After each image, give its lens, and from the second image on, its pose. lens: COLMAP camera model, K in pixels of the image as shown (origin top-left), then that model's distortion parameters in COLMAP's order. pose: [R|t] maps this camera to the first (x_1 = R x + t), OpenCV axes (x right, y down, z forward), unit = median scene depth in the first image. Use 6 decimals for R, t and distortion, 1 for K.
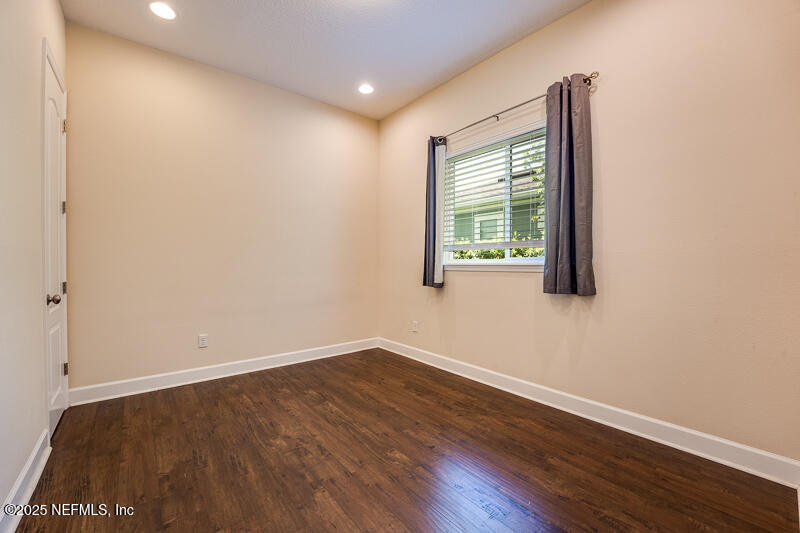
lens RADIAL K [[326.1, 0, 399.9], [0, 326.1, 267.1], [0, 0, 1]] dist [-0.027909, 0.002588]
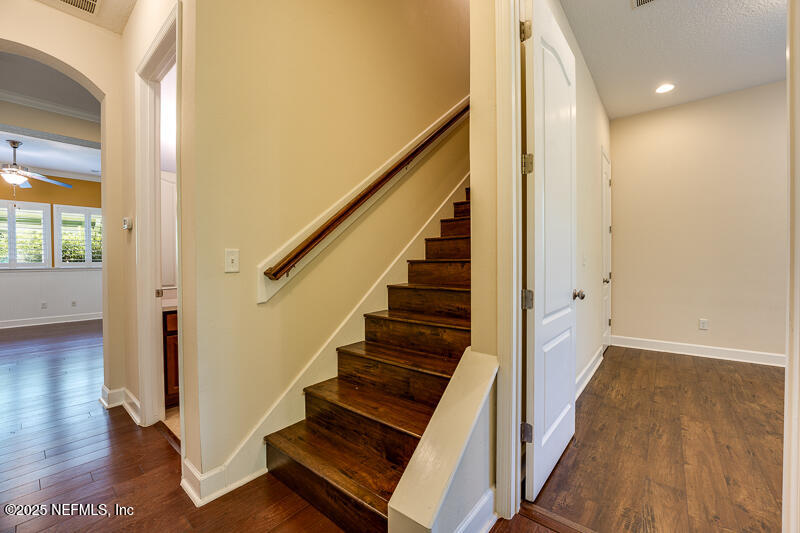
lens RADIAL K [[326.1, 0, 400.8], [0, 326.1, 269.4], [0, 0, 1]] dist [-0.027909, 0.002588]
pose [[0.192545, 0.013252, -0.981199, 0.563026], [-0.004249, 0.999911, 0.012671, 0.014584], [0.981279, 0.001729, 0.192584, -0.579361]]
